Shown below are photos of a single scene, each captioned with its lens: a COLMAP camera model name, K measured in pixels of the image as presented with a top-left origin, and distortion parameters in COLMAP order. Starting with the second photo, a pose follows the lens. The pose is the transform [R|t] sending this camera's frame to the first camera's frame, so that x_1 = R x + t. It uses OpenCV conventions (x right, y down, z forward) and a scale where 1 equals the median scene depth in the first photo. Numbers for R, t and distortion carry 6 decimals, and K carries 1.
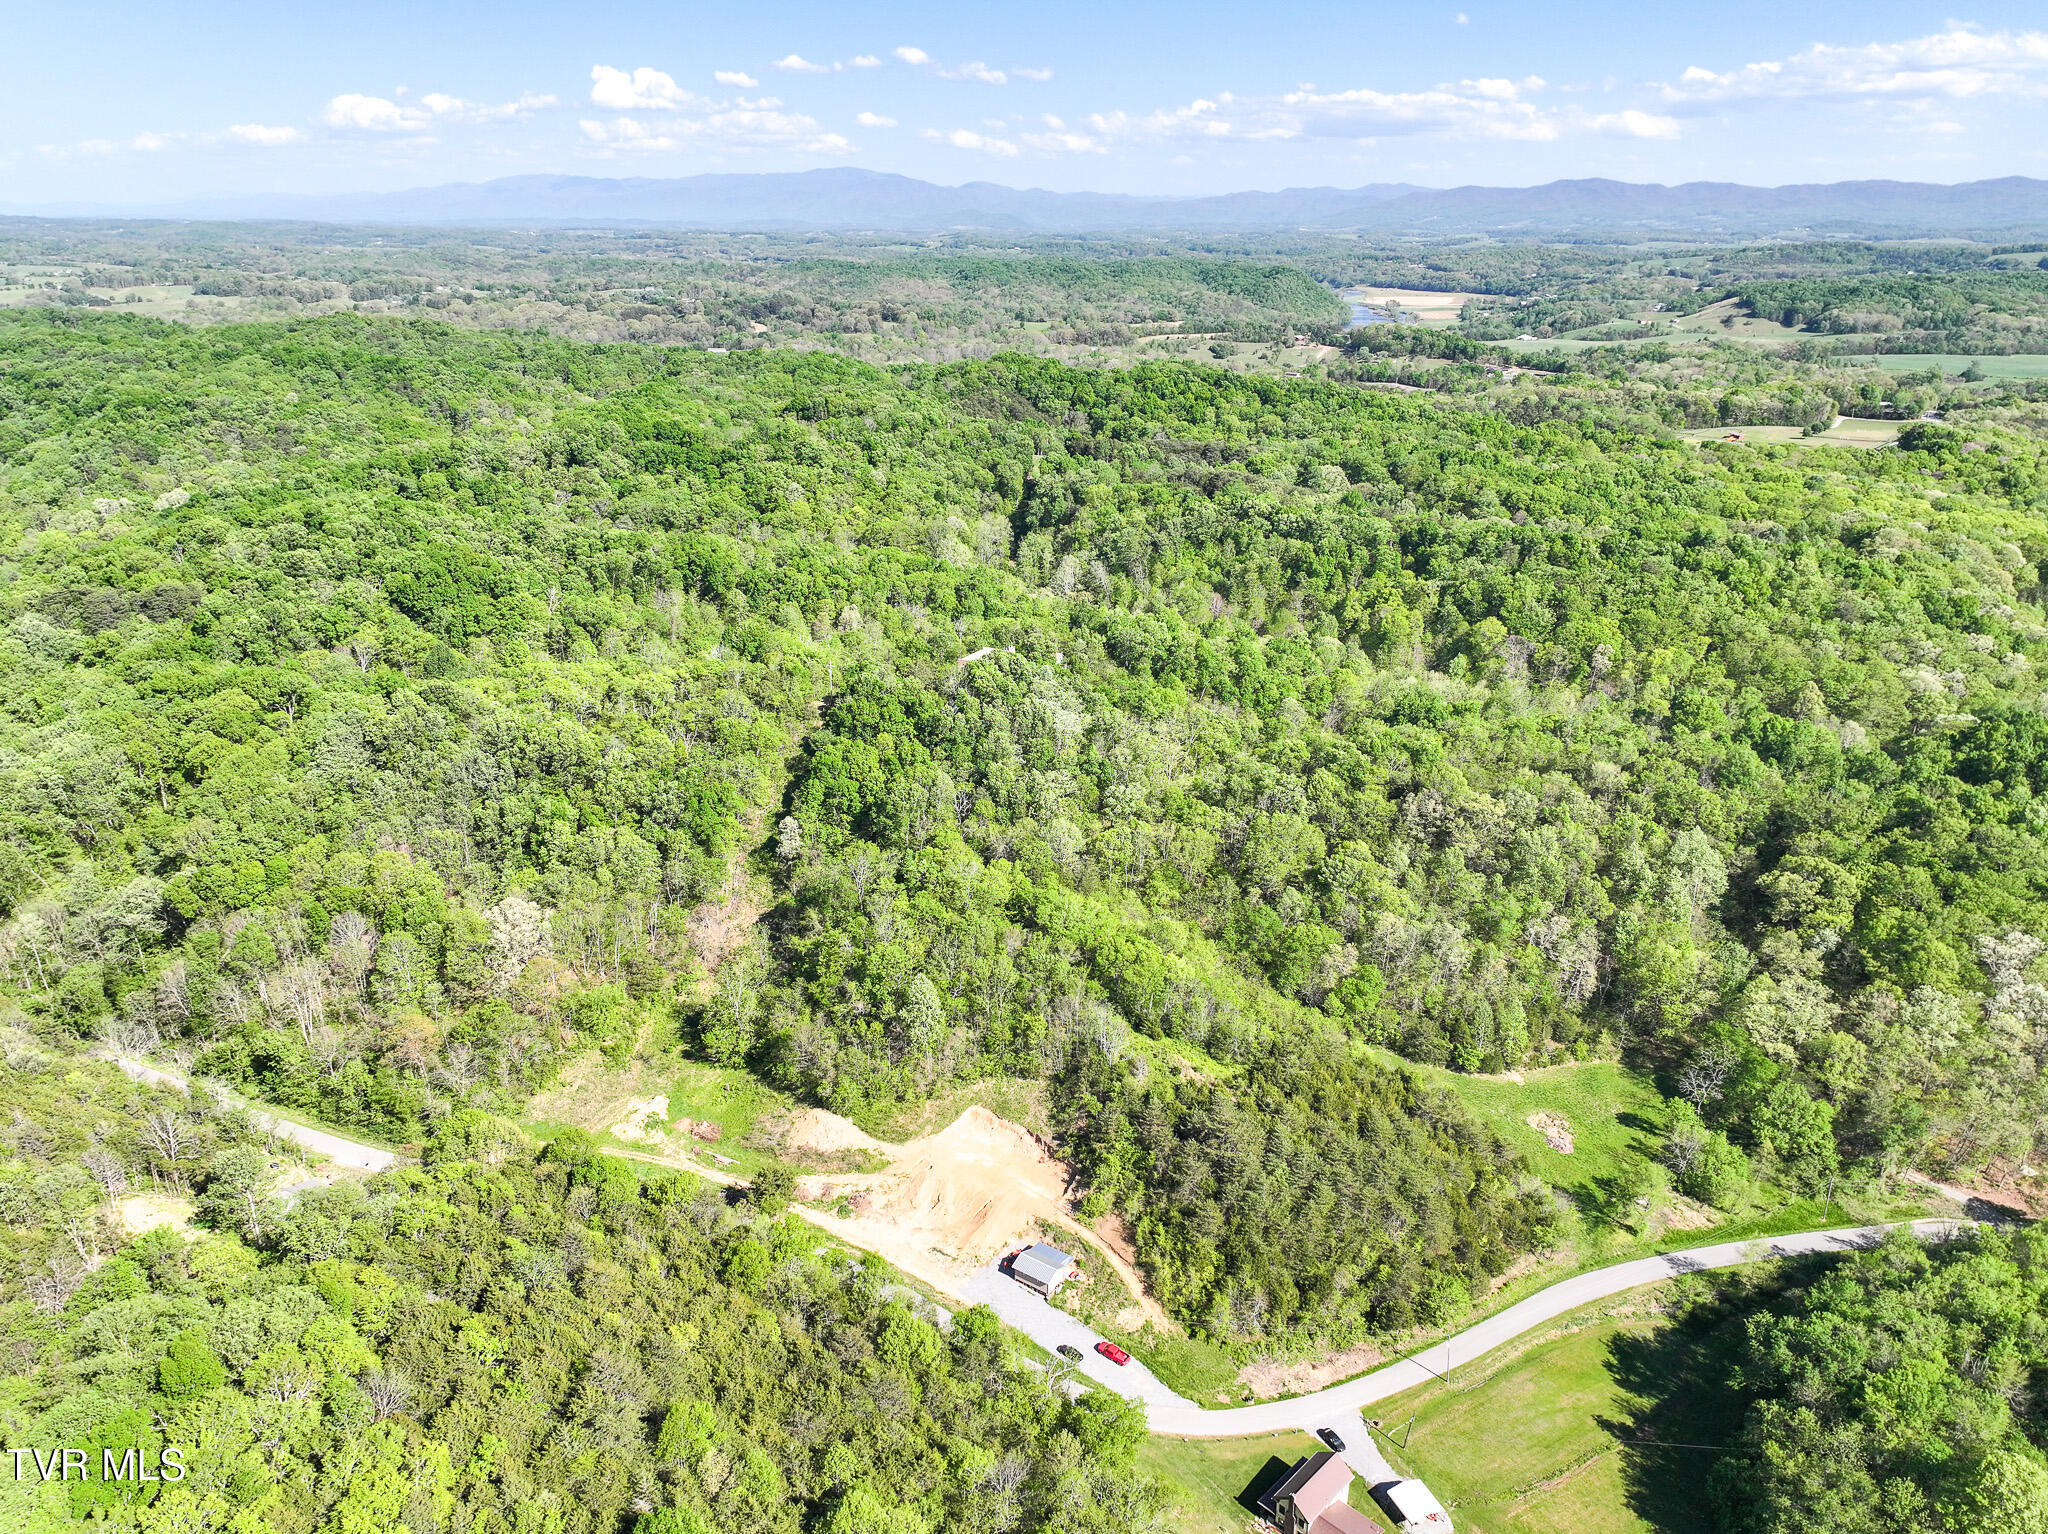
lens RADIAL K [[1445.2, 0, 1030.2], [0, 1445.2, 762.1], [0, 0, 1]] dist [0.000916, 0.017832]
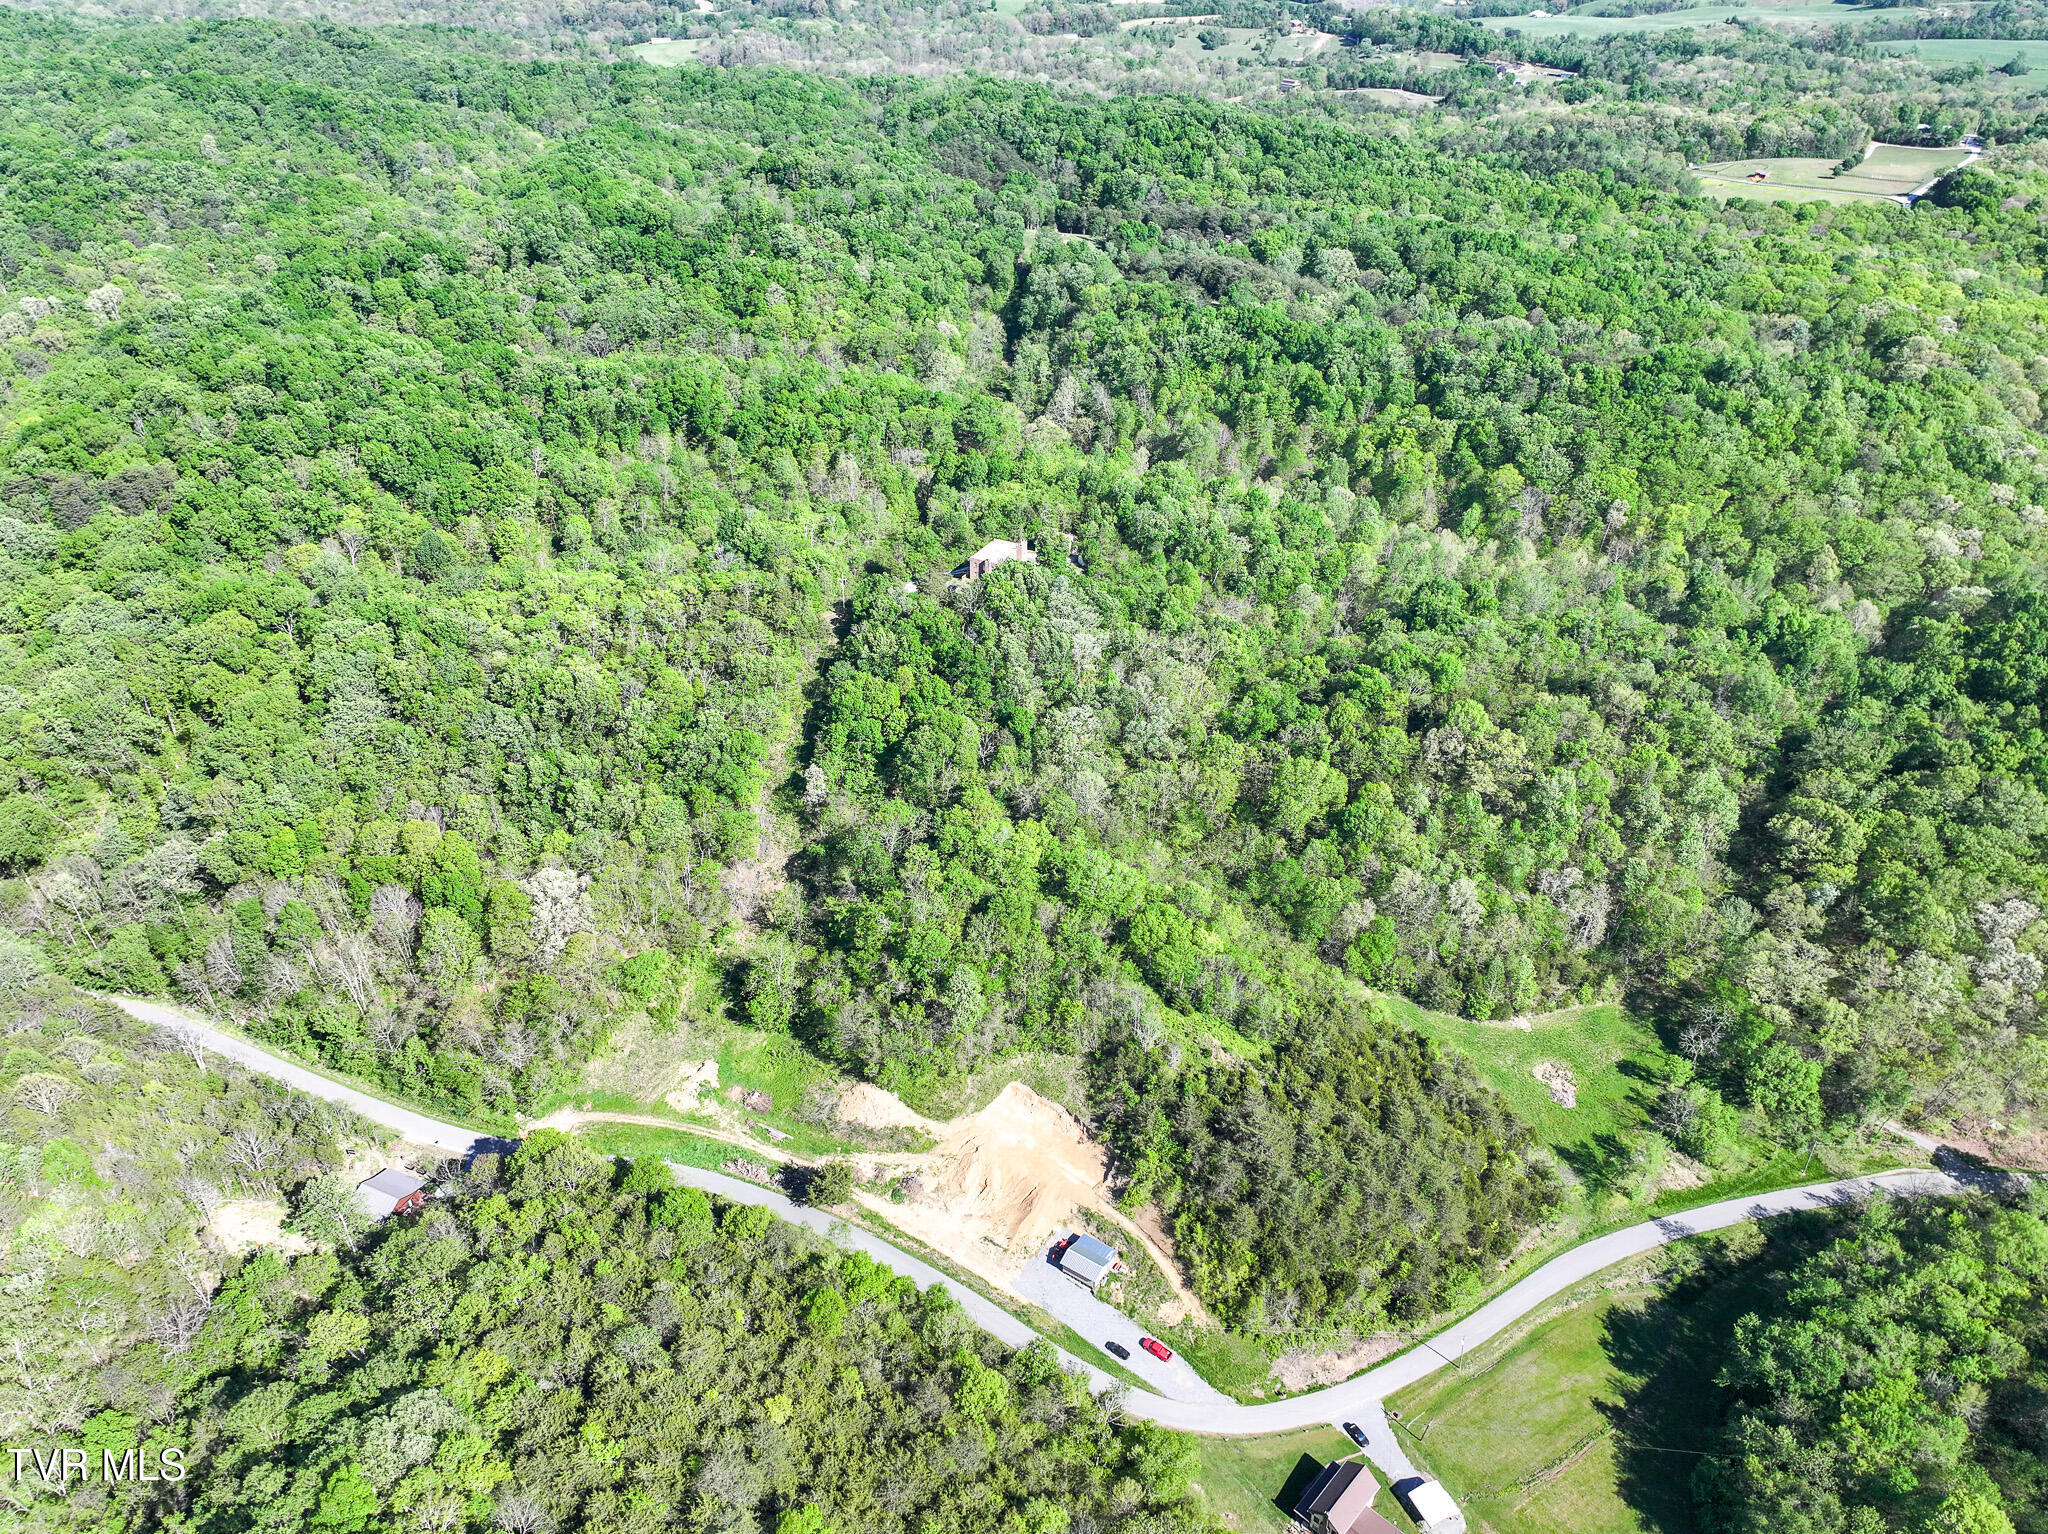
lens RADIAL K [[1447.8, 0, 1031.4], [0, 1447.8, 764.2], [0, 0, 1]] dist [-0.007582, 0.030303]
pose [[0.999725, -0.014279, 0.018627, -0.034593], [0.010003, 0.977169, 0.212230, -0.172243], [-0.021233, -0.211985, 0.977042, 0.016890]]
